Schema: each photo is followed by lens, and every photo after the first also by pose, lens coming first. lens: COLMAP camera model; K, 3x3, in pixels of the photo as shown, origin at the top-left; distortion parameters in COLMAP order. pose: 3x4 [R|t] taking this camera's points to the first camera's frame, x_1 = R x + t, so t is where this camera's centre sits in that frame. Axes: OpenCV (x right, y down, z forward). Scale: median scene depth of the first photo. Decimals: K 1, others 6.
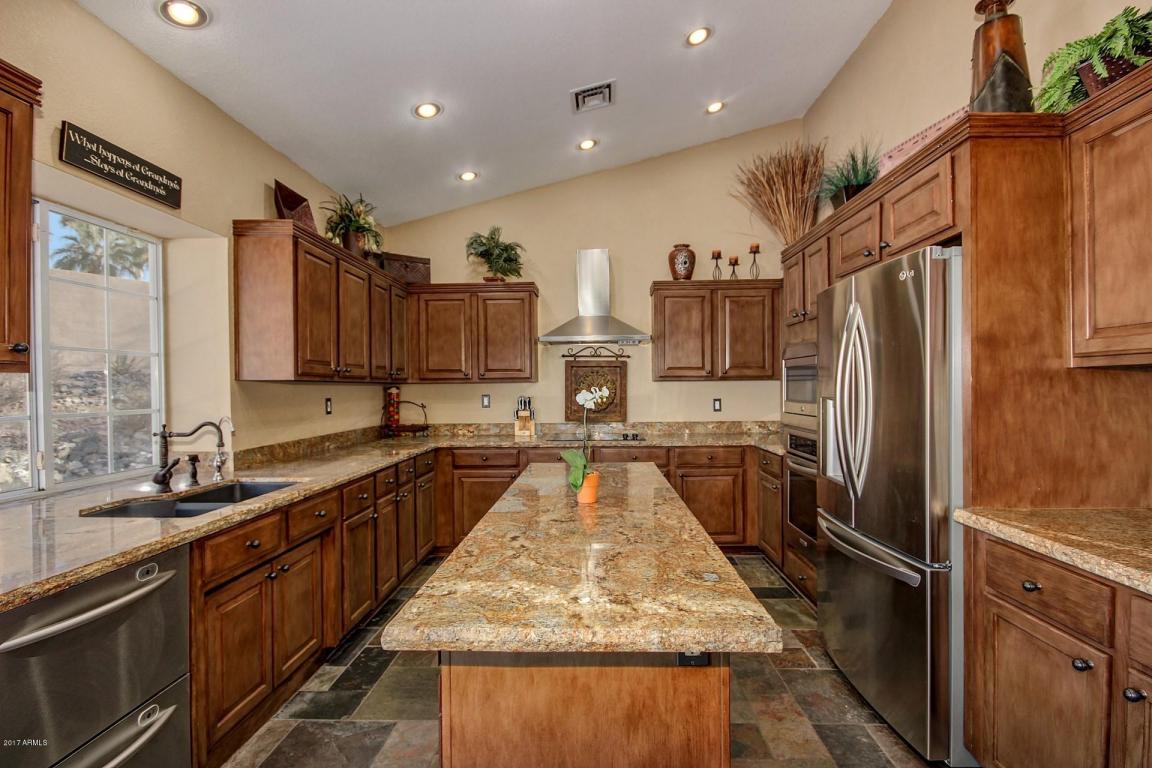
lens RADIAL K [[533.5, 0, 581.4], [0, 533.5, 390.7], [0, 0, 1]] dist [-0.000256, -0.005309]
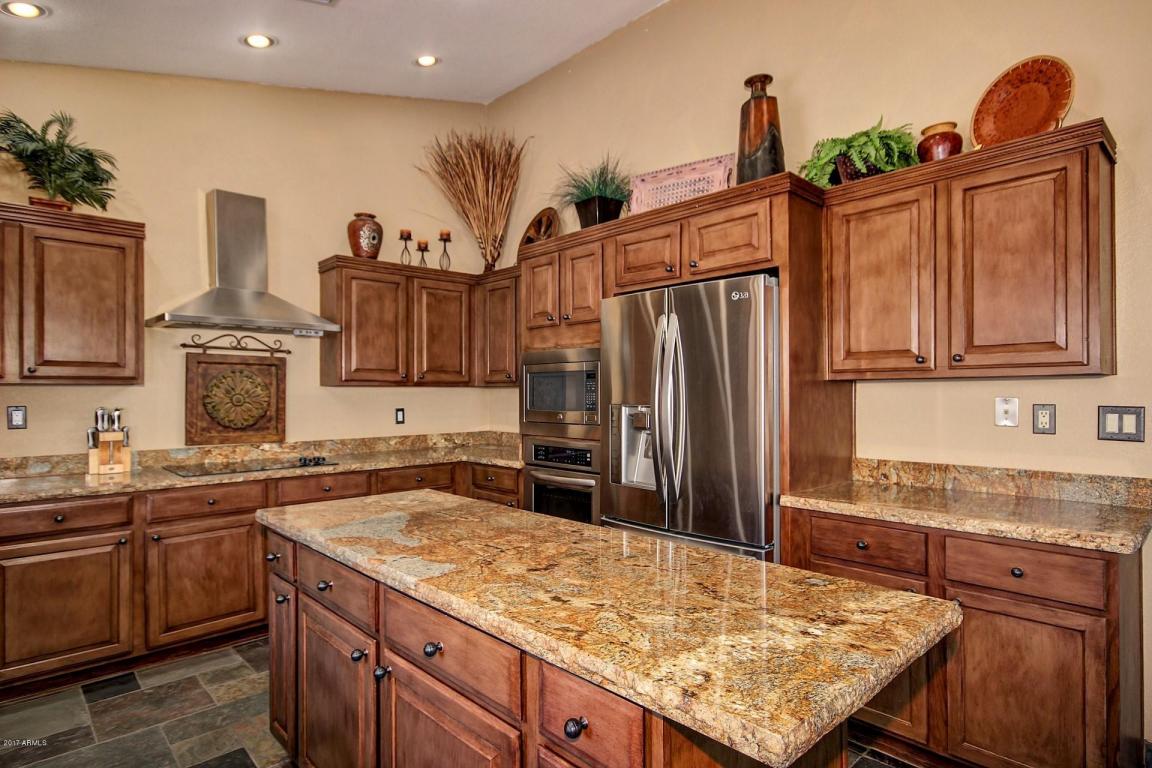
lens RADIAL K [[618.2, 0, 582.3], [0, 618.2, 392.6], [0, 0, 1]] dist [0.005015, 0.001986]
pose [[0.705408, 0.007125, 0.708766, -0.295216], [0.001318, 0.999935, -0.011364, 0.002239], [-0.708801, 0.008950, 0.705352, 0.161504]]
